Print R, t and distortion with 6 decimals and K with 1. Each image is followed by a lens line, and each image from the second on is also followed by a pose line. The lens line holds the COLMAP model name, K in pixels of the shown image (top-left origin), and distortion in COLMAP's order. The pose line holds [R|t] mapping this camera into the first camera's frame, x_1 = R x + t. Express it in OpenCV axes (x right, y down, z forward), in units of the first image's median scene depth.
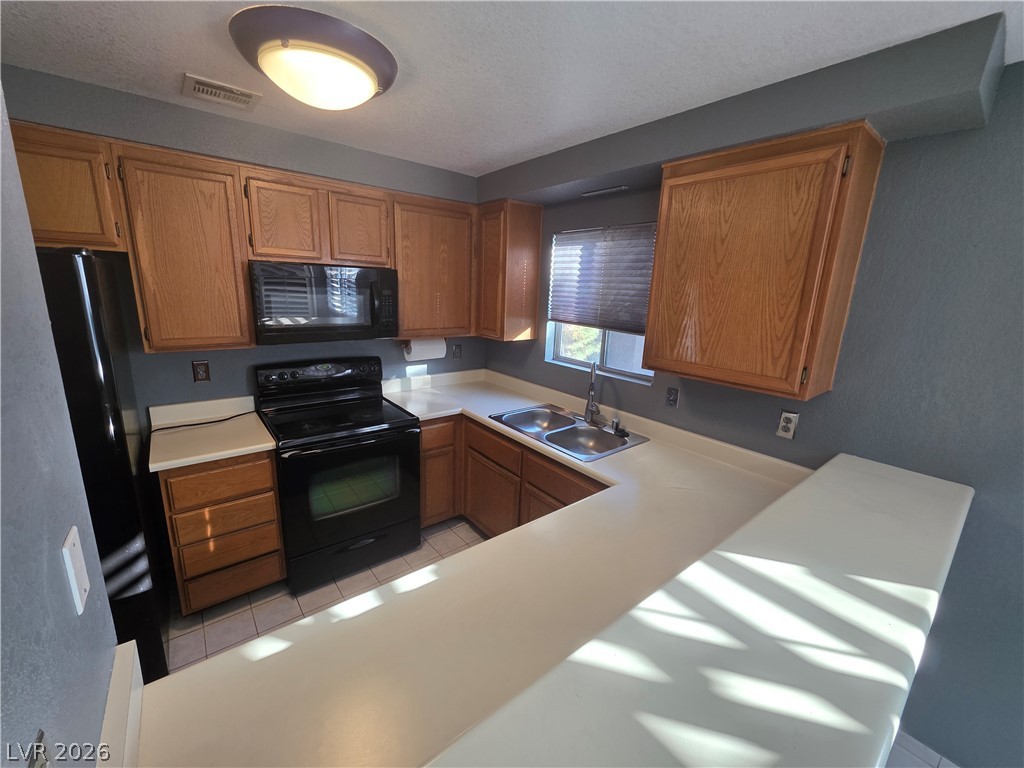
lens RADIAL K [[407.6, 0, 510.9], [0, 407.6, 381.5], [0, 0, 1]] dist [-0.000370, -0.000153]
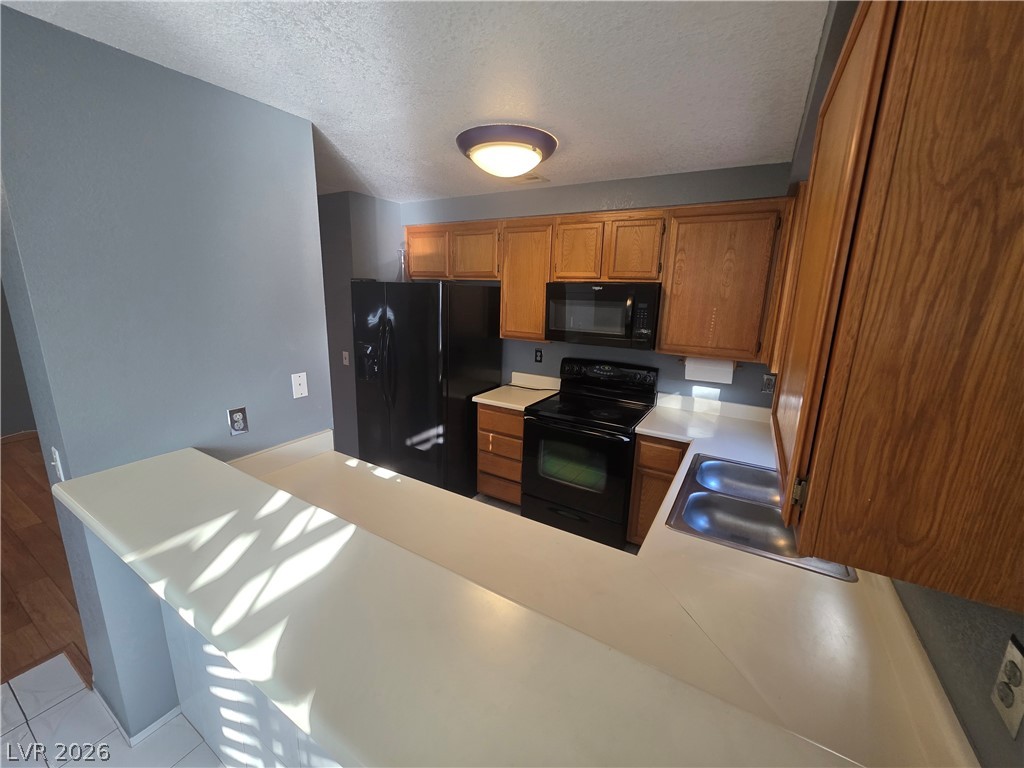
lens RADIAL K [[407.6, 0, 510.9], [0, 407.6, 381.5], [0, 0, 1]] dist [-0.000370, -0.000153]
pose [[0.350031, 0.175128, -0.920222, 0.613338], [-0.227268, 0.968894, 0.097944, -0.057033], [0.908751, 0.174854, 0.378944, 0.344128]]
